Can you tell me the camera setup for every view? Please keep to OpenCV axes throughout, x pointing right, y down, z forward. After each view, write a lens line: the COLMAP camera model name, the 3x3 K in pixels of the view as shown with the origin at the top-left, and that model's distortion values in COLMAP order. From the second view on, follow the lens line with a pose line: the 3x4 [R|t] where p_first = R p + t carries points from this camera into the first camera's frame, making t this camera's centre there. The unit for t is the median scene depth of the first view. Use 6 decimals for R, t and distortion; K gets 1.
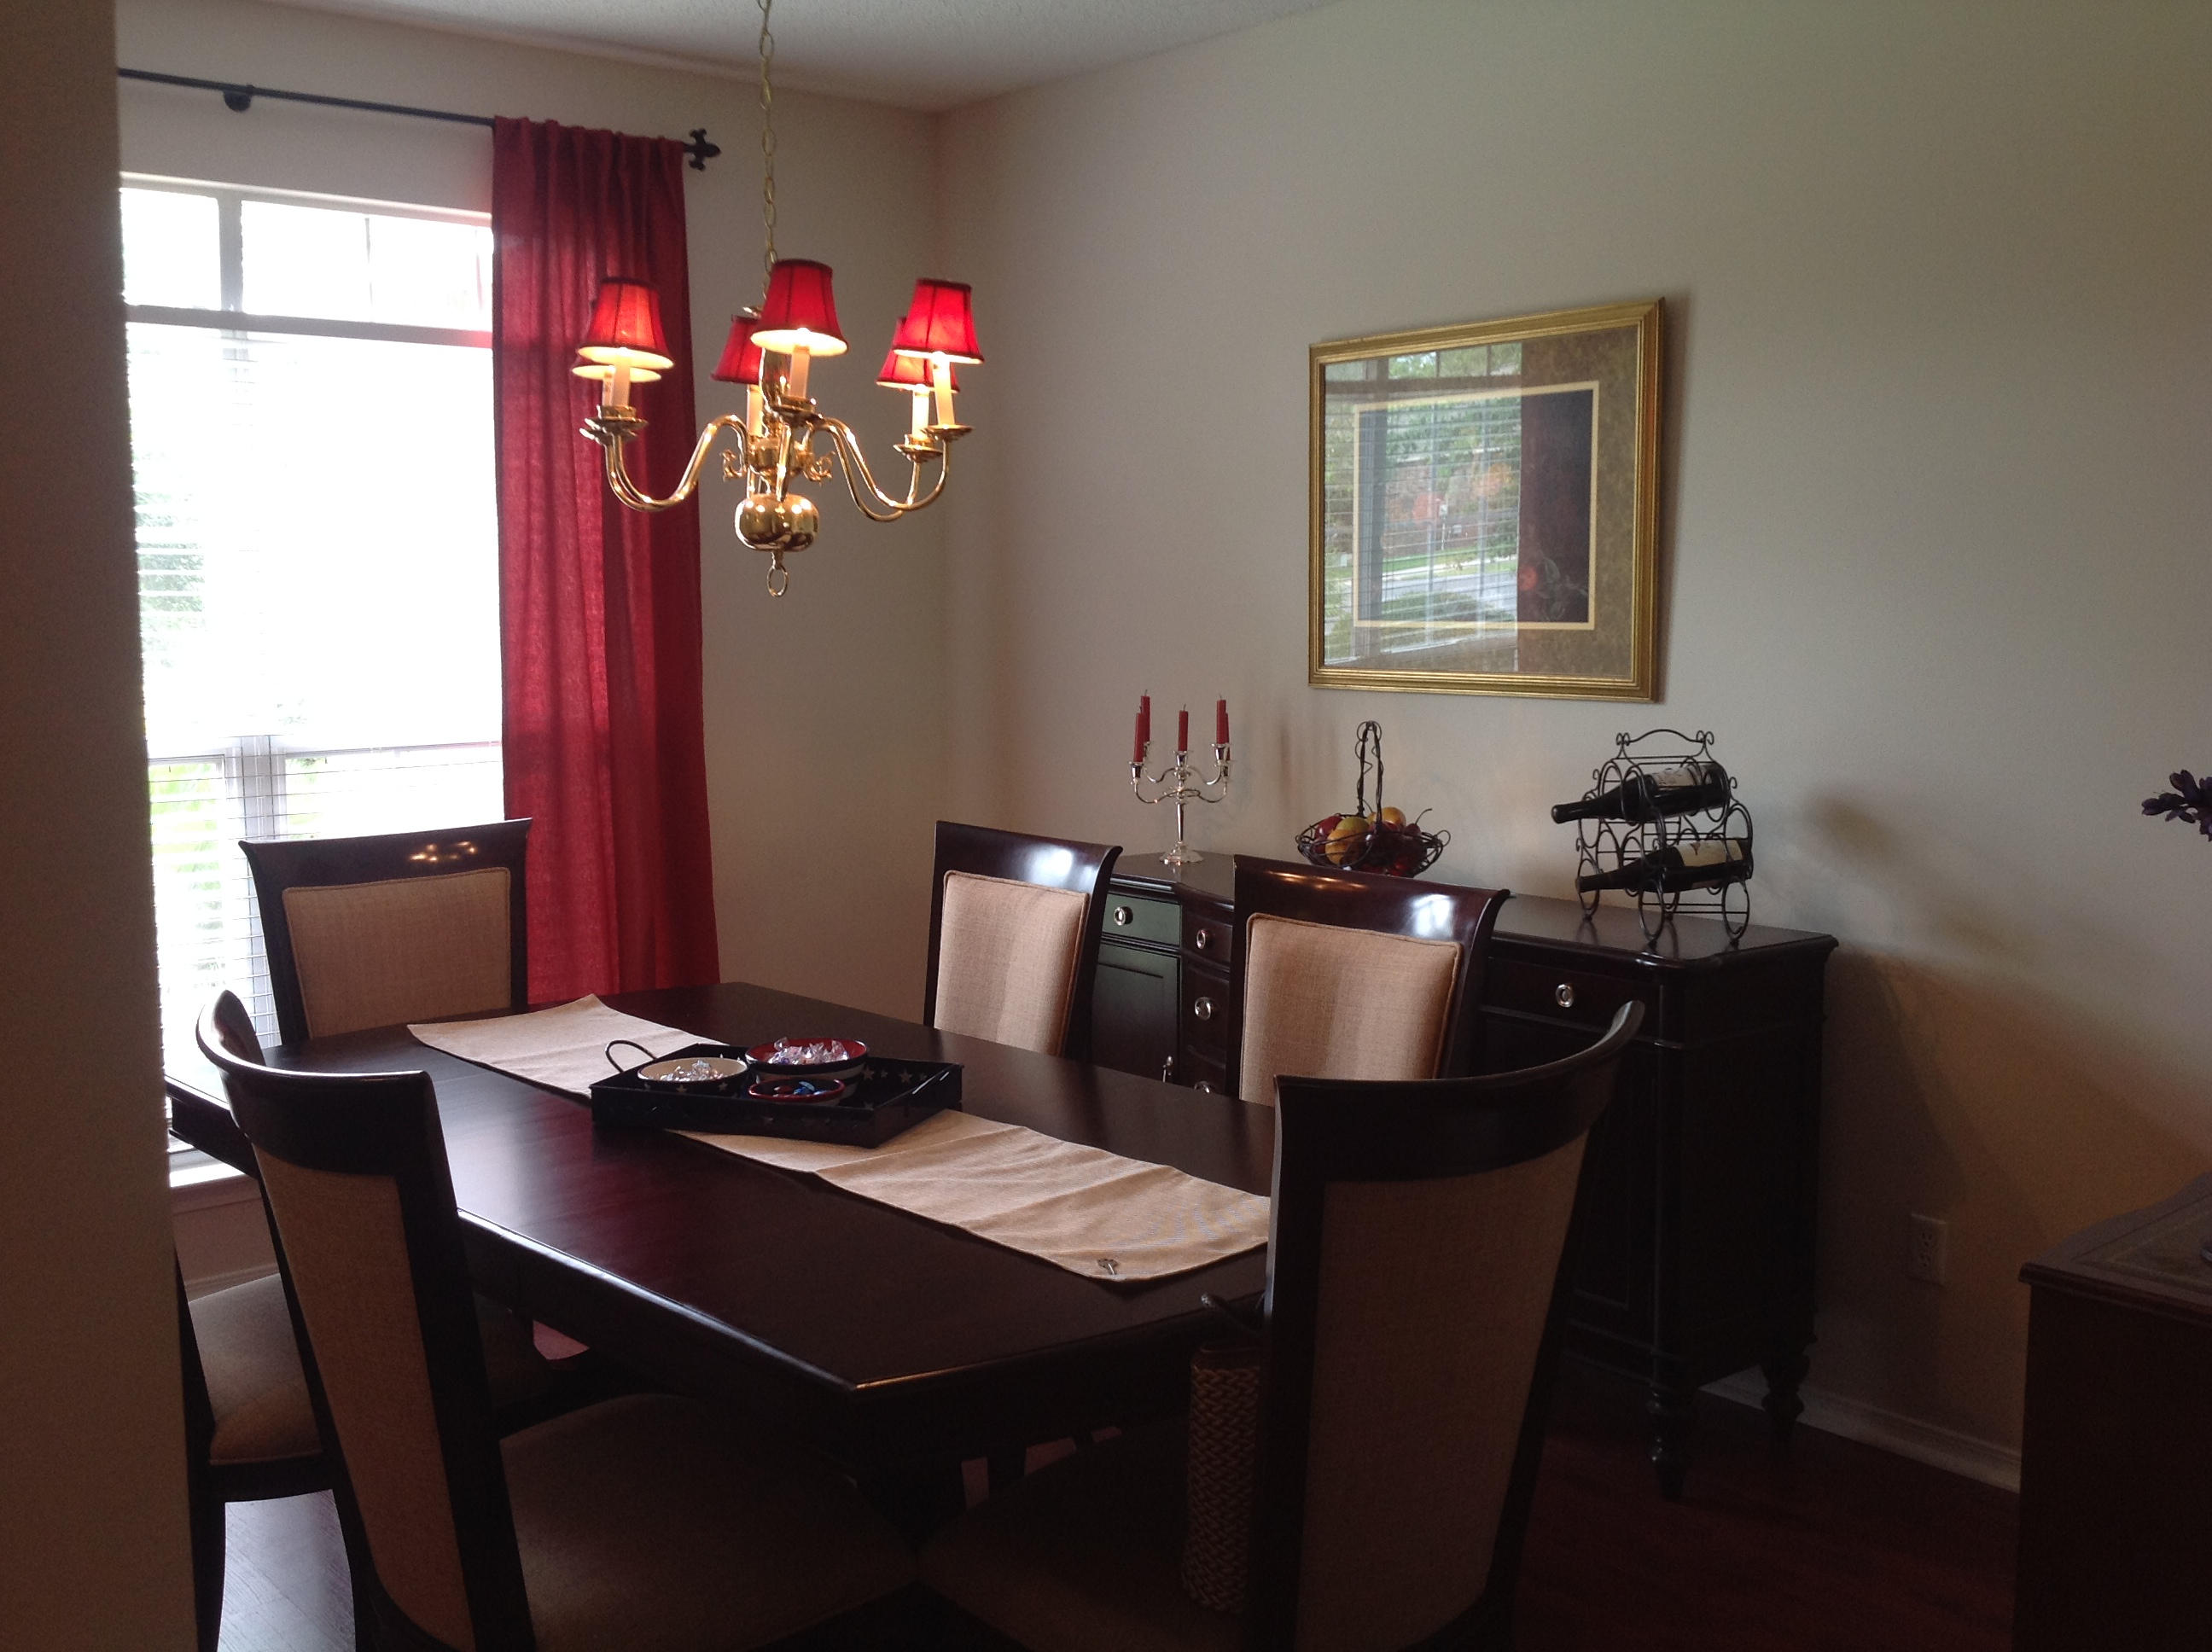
lens RADIAL K [[2108.1, 0, 1093.8], [0, 2108.1, 812.8], [0, 0, 1]] dist [0.222004, -0.568029]
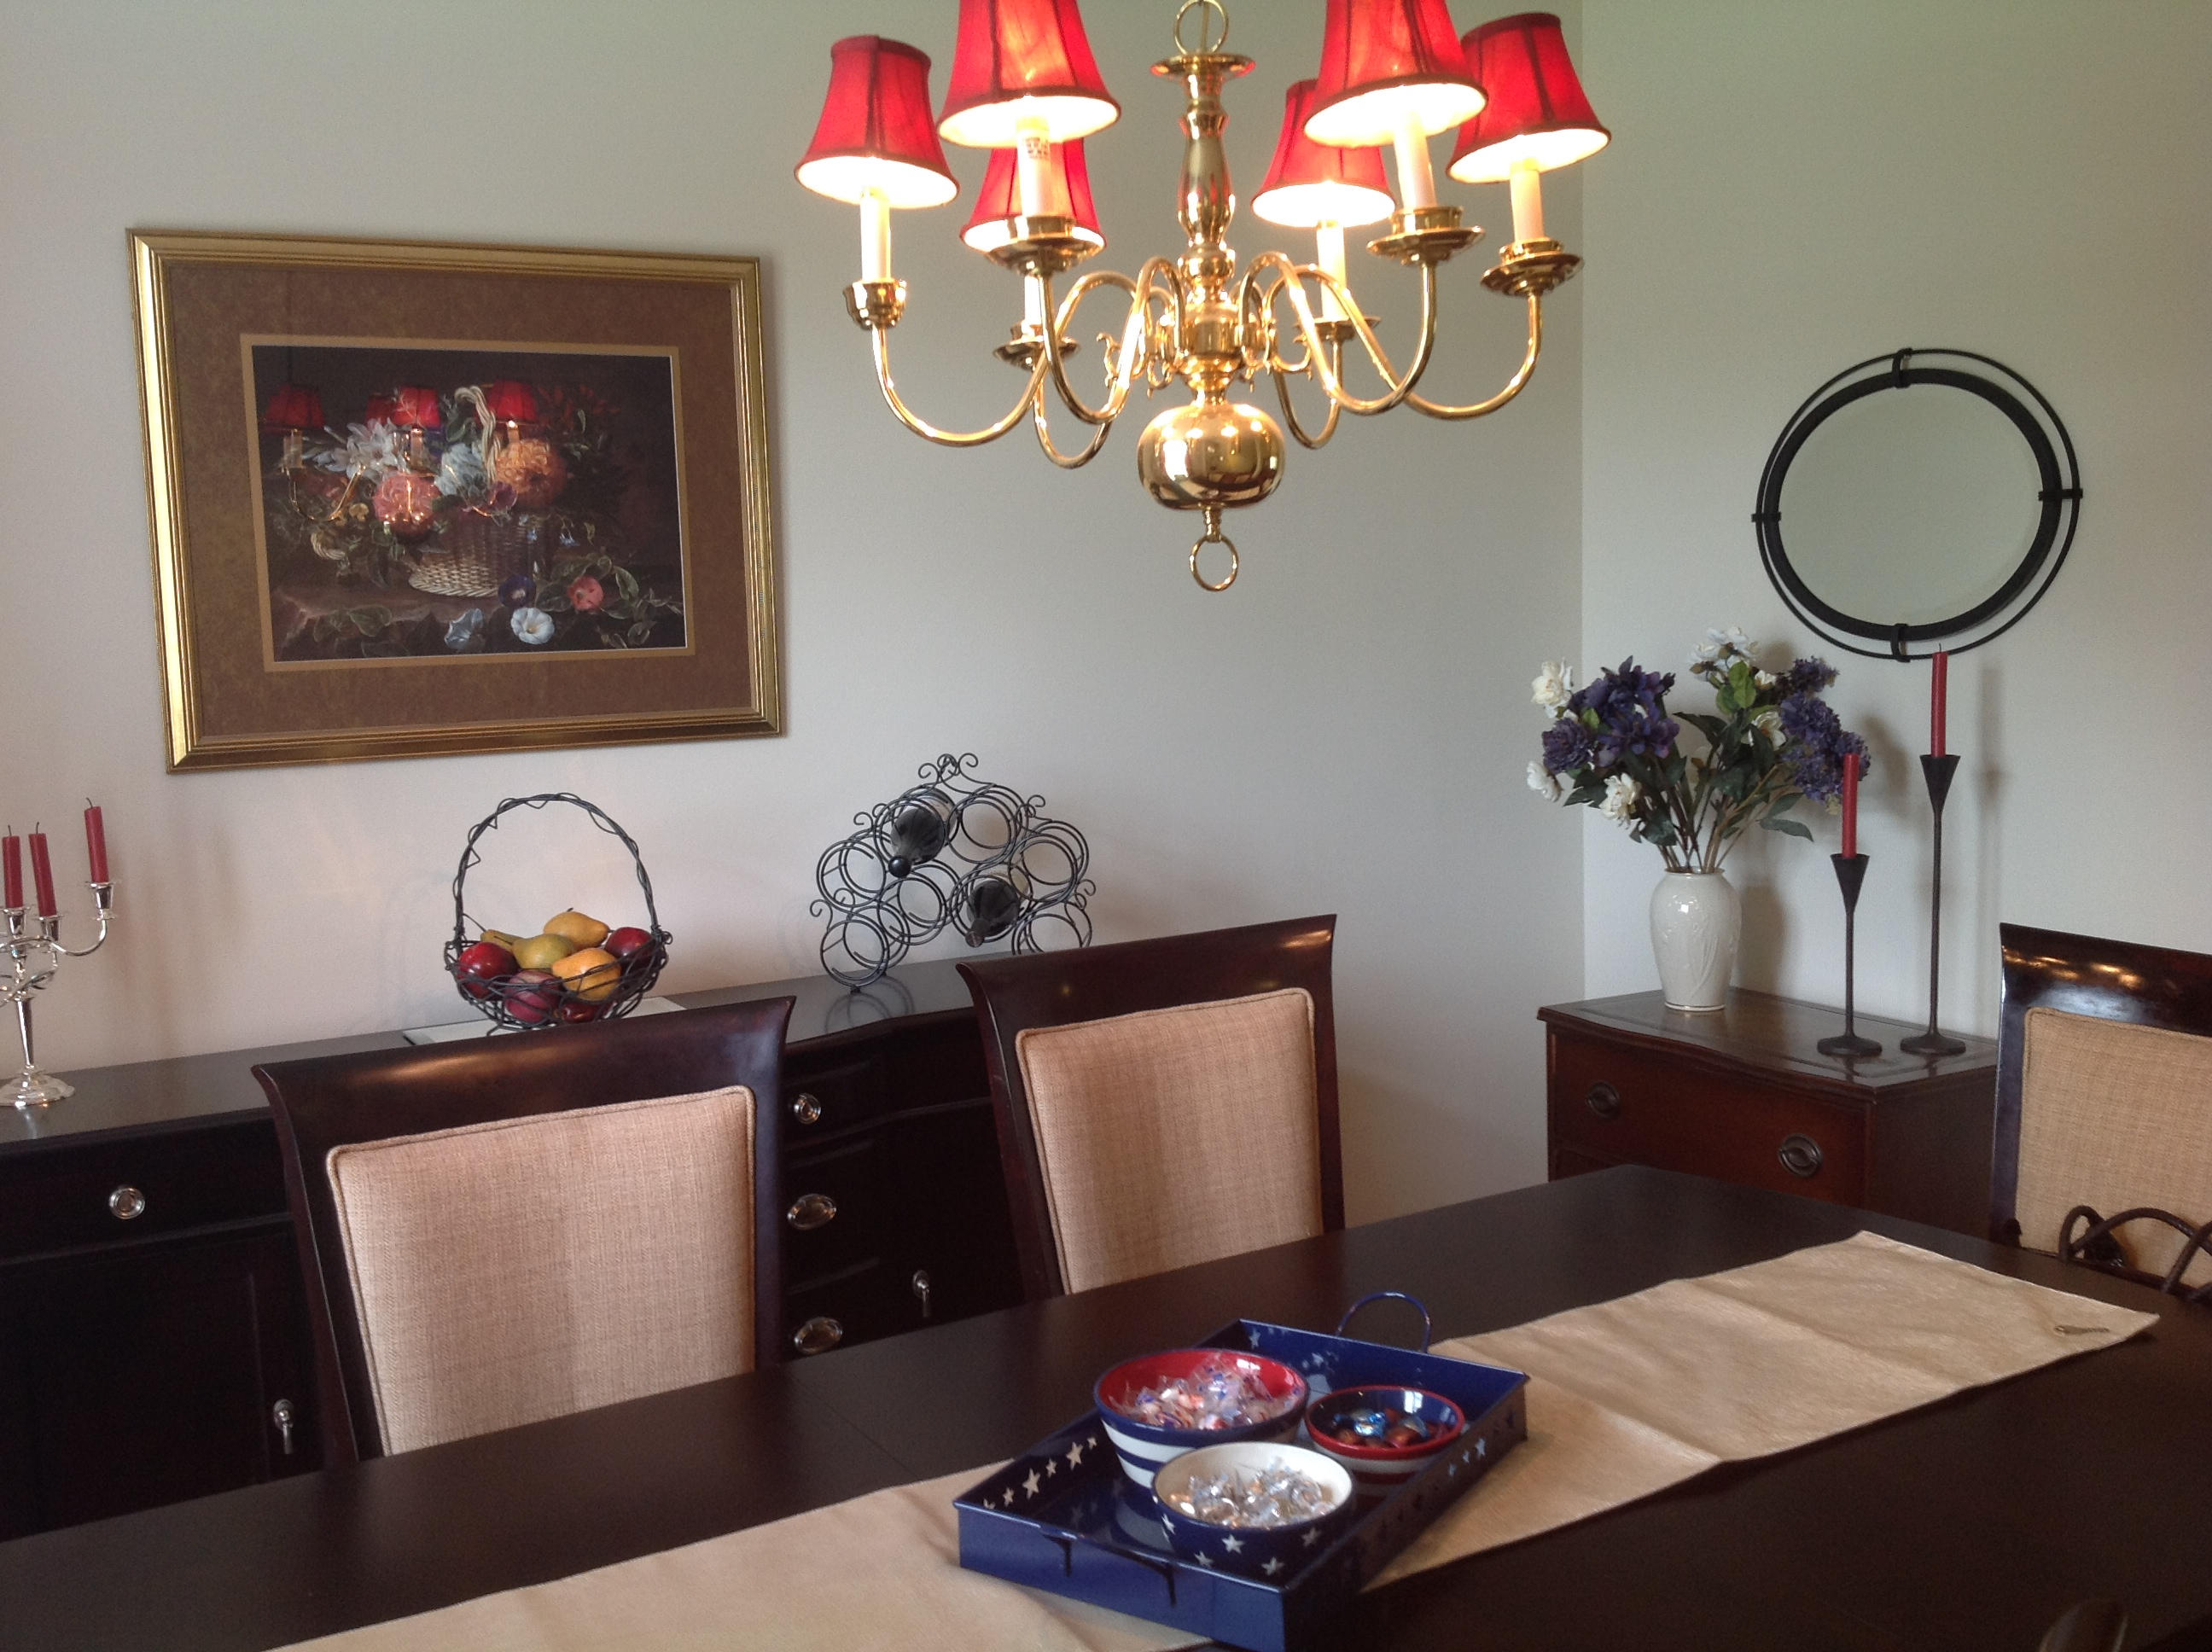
lens RADIAL K [[2175.2, 0, 1104.3], [0, 2175.2, 836.5], [0, 0, 1]] dist [0.245933, -0.710911]
pose [[0.184079, -0.131280, 0.974105, -0.565067], [0.124303, 0.986193, 0.109419, -0.090349], [-0.975020, 0.100943, 0.197856, 0.692570]]
